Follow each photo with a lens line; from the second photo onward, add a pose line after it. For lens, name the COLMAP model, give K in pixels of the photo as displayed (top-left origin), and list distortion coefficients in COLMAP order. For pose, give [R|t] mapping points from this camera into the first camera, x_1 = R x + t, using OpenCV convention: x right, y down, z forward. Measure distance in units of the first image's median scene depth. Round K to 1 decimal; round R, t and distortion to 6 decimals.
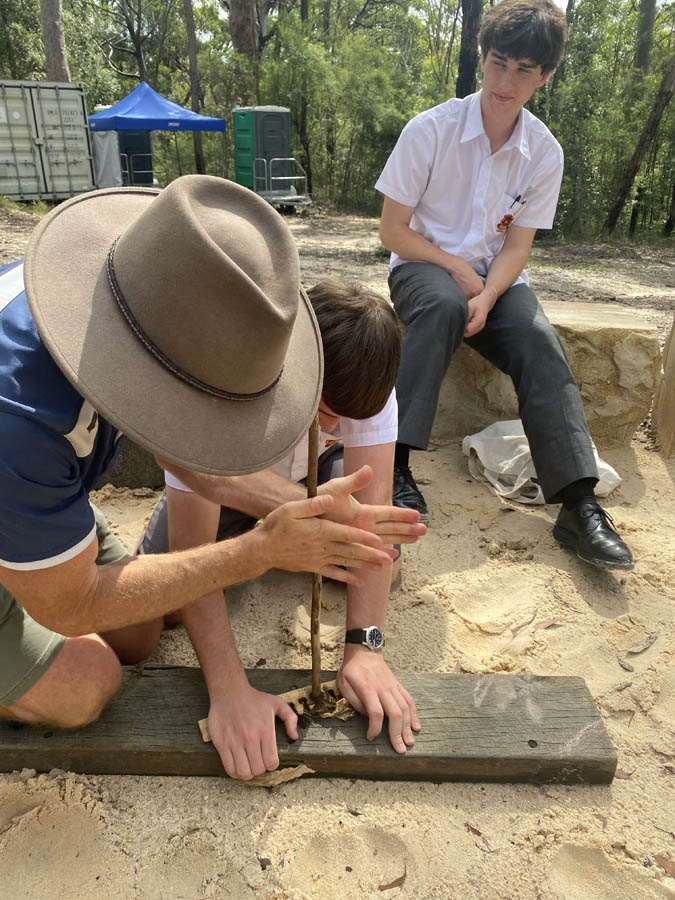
lens RADIAL K [[685.6, 0, 330.1], [0, 685.6, 449.7], [0, 0, 1]] dist [0.011918, -0.007382]
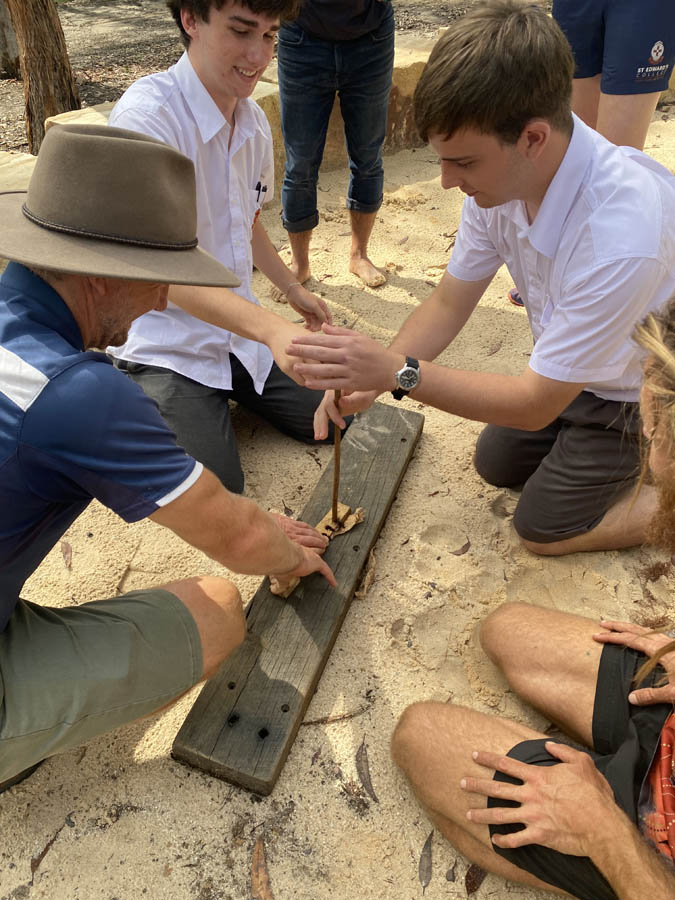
lens RADIAL K [[685.6, 0, 340.7], [0, 685.6, 443.3], [0, 0, 1]] dist [0.011918, -0.007382]
pose [[0.326957, -0.622967, 0.710641, -0.452946], [0.402354, 0.772175, 0.491790, -0.208239], [-0.855108, 0.125135, 0.503121, 0.165042]]
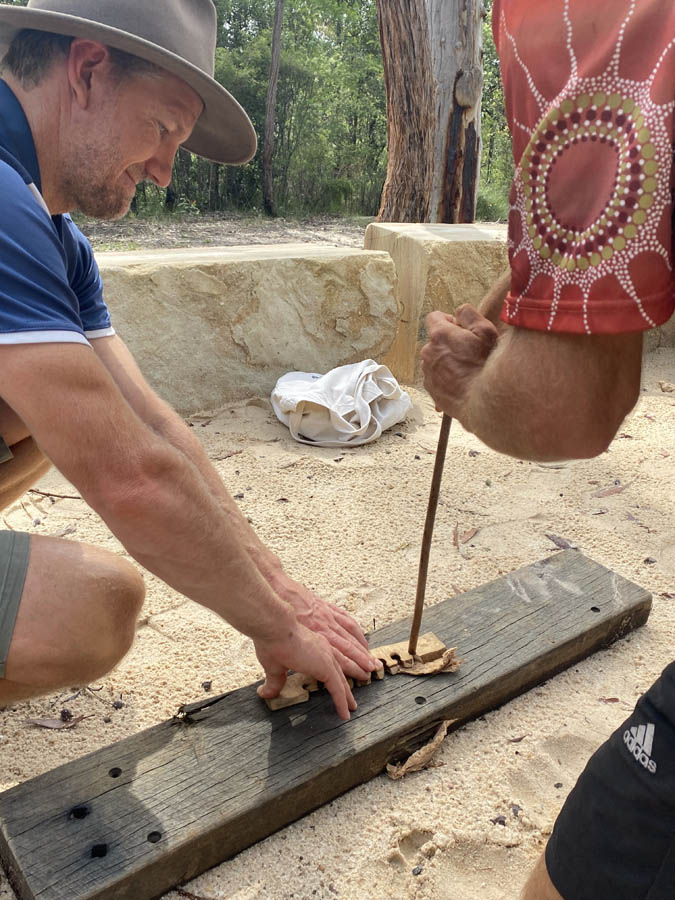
lens RADIAL K [[833.9, 0, 332.3], [0, 833.9, 454.6], [0, 0, 1]] dist [0.004916, 0.000000]
pose [[0.784153, -0.223397, 0.578963, -0.334228], [0.244700, 0.968674, 0.042346, 0.032649], [-0.570286, 0.108467, 0.814254, 0.104932]]
